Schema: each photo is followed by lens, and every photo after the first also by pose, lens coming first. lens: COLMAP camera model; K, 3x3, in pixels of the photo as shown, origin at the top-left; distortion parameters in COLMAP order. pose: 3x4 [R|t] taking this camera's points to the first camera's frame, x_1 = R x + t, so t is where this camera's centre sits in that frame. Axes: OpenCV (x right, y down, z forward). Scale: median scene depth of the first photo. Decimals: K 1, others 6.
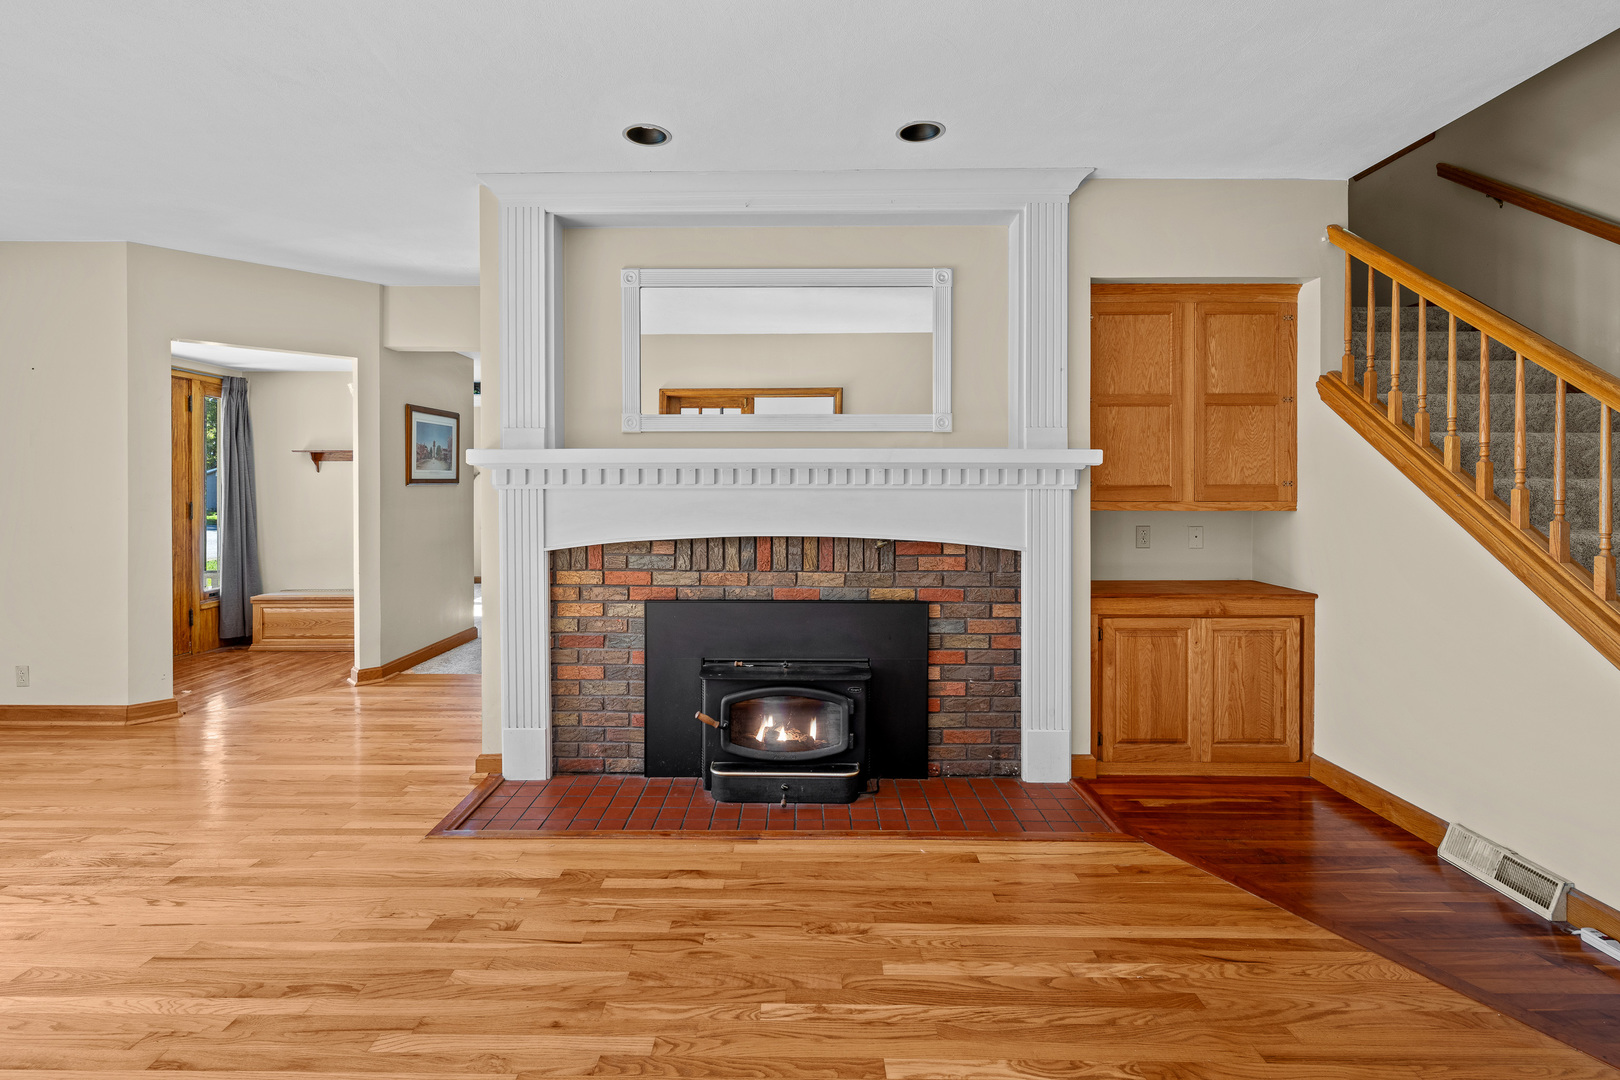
lens RADIAL K [[729.1, 0, 801.0], [0, 729.1, 493.8], [0, 0, 1]] dist [-0.001187, 0.000485]
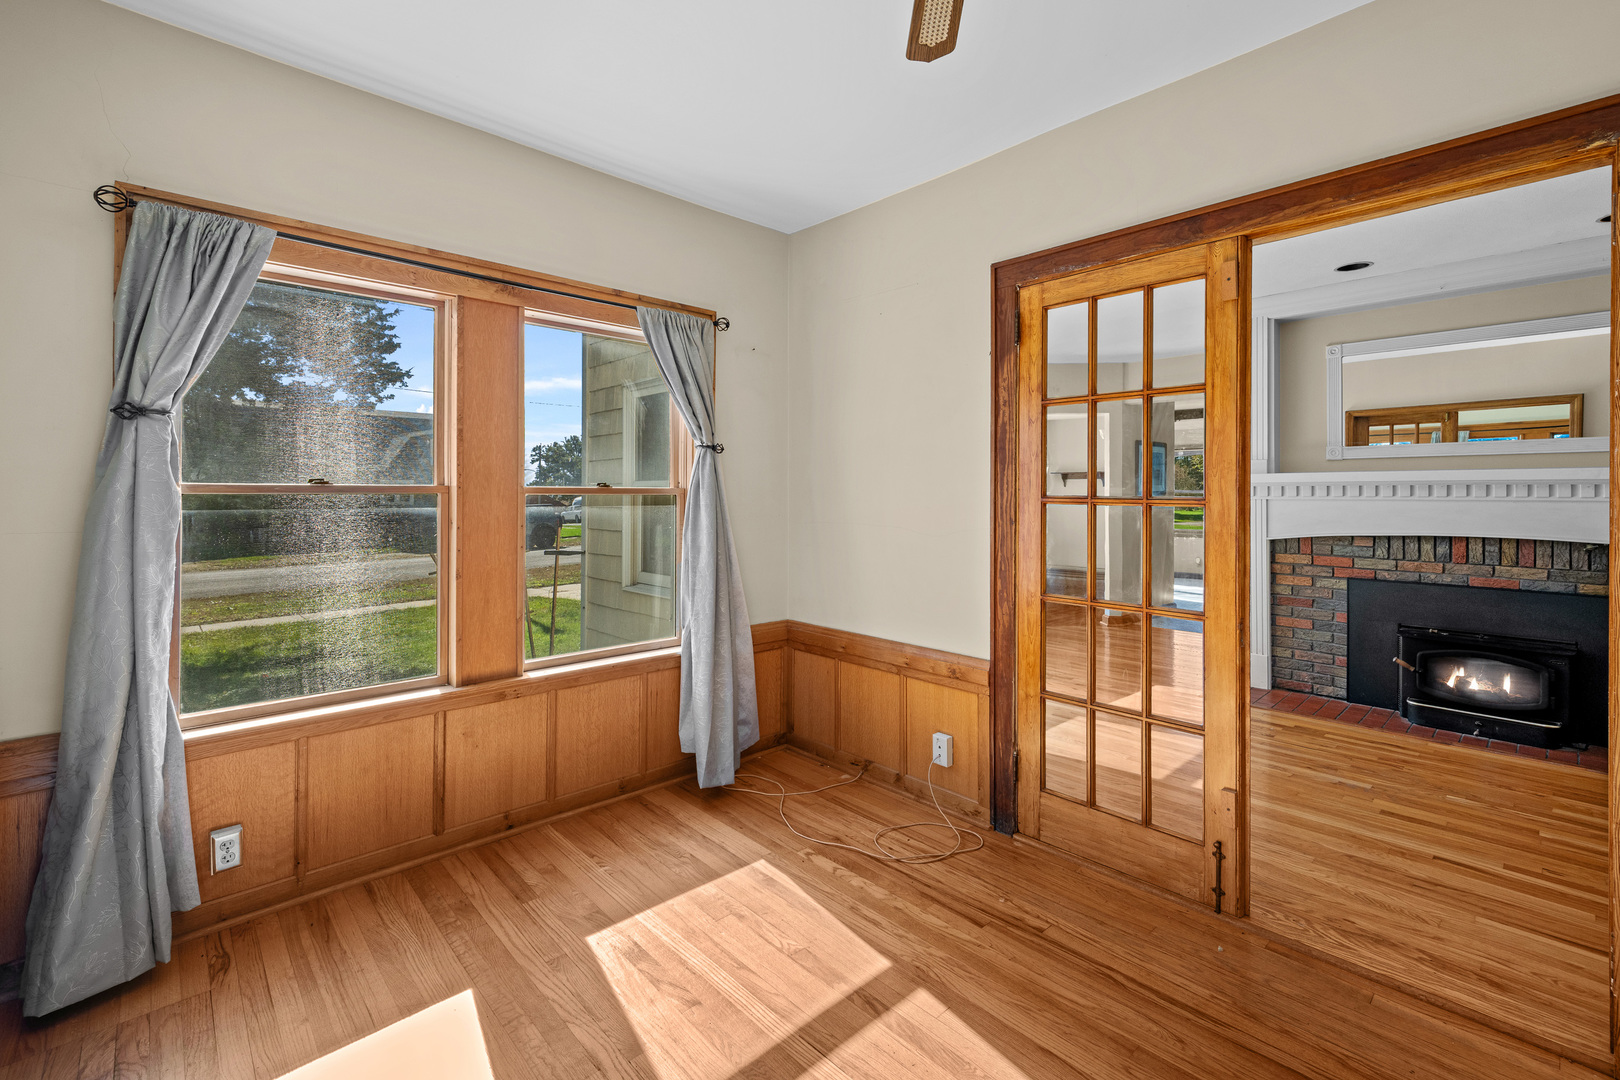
lens RADIAL K [[715.6, 0, 812.7], [0, 715.6, 490.5], [0, 0, 1]] dist [0.000178, -0.000257]
pose [[0.689775, -0.001709, -0.724021, 0.078301], [-0.011575, 0.999843, -0.013387, 0.006254], [0.723931, 0.017614, 0.689648, -0.724694]]
